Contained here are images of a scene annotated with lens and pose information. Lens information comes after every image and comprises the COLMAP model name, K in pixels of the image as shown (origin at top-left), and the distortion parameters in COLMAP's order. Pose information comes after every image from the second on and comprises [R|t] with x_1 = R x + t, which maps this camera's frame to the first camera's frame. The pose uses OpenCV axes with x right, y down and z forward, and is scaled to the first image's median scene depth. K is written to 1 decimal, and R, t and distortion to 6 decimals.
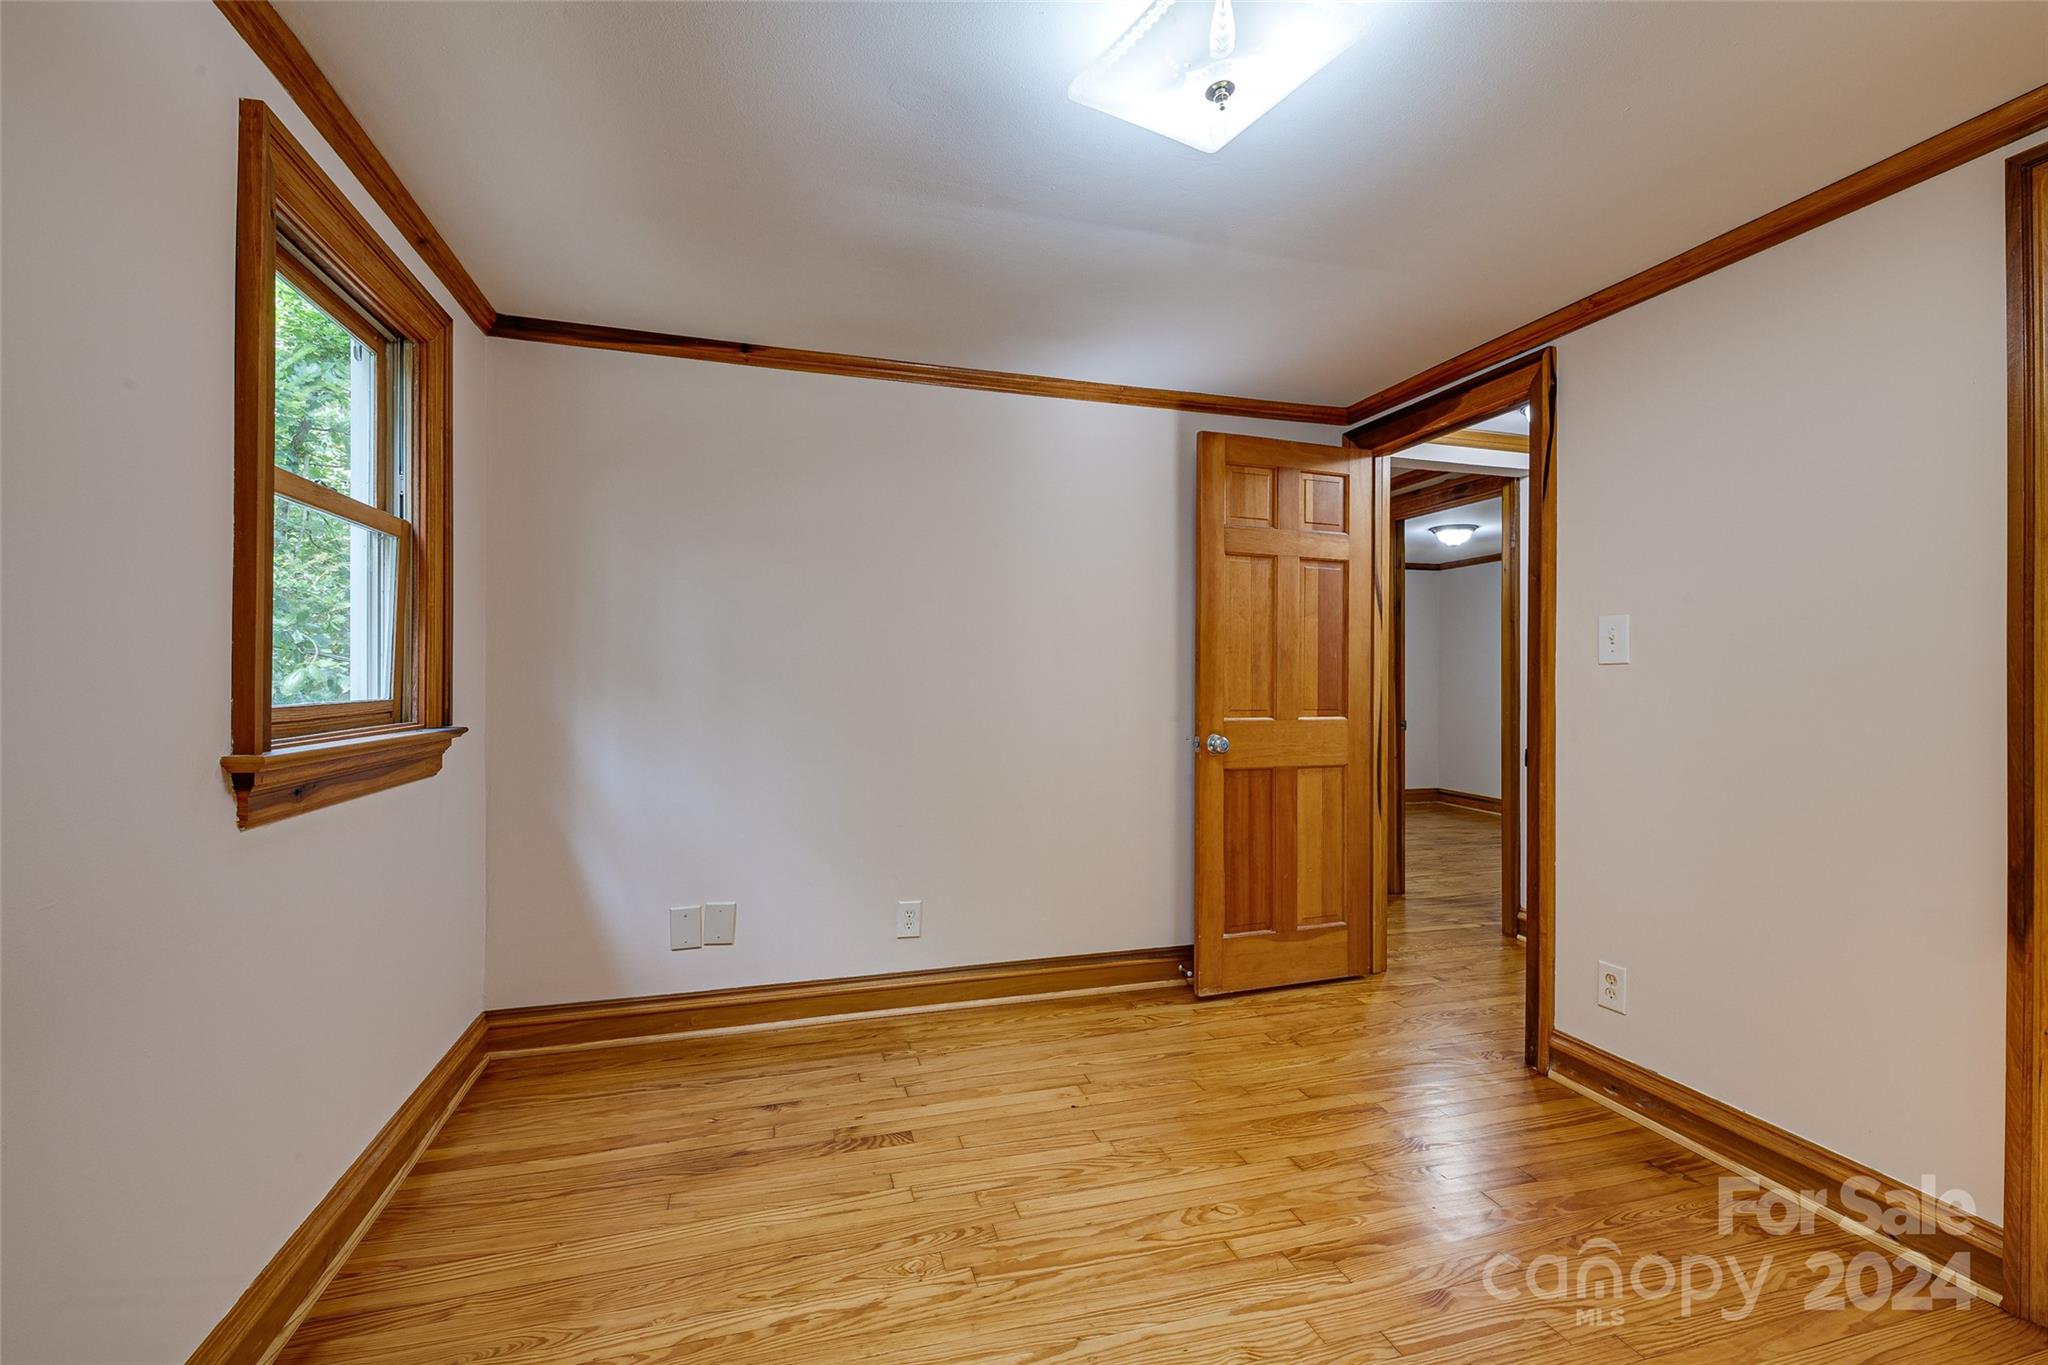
lens RADIAL K [[875.1, 0, 1042.7], [0, 875.1, 684.1], [0, 0, 1]] dist [0.010610, -0.007424]
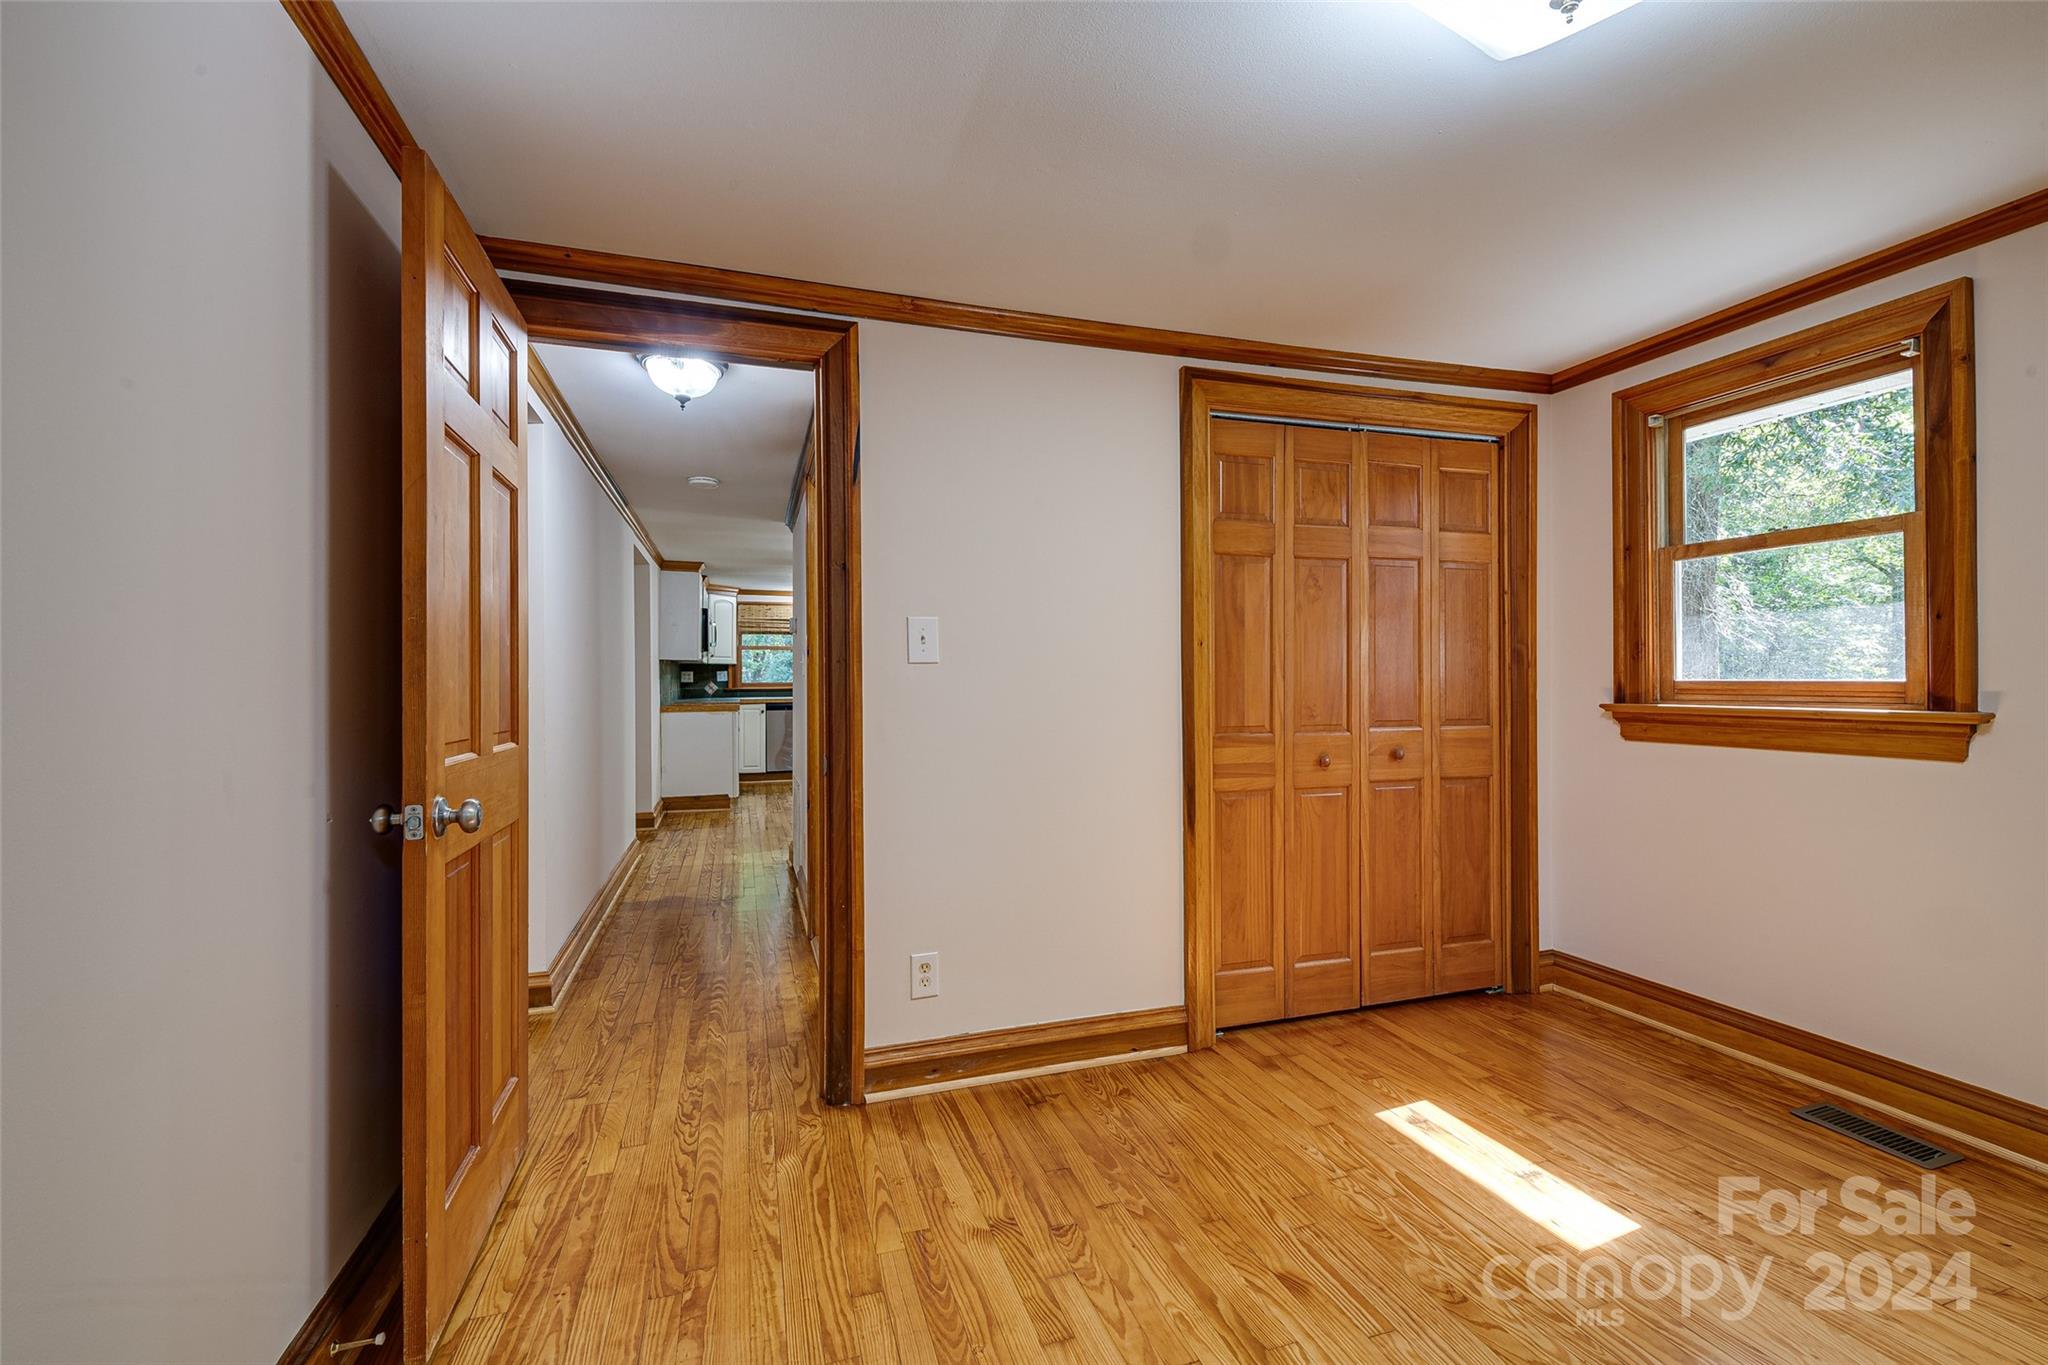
lens RADIAL K [[875.1, 0, 1017.1], [0, 875.1, 676.5], [0, 0, 1]] dist [0.010610, -0.007424]
pose [[-0.016536, -0.005449, 0.999848, -0.388352], [0.012261, 0.999909, 0.005652, -0.012070], [-0.999788, 0.012353, -0.016468, 0.915136]]
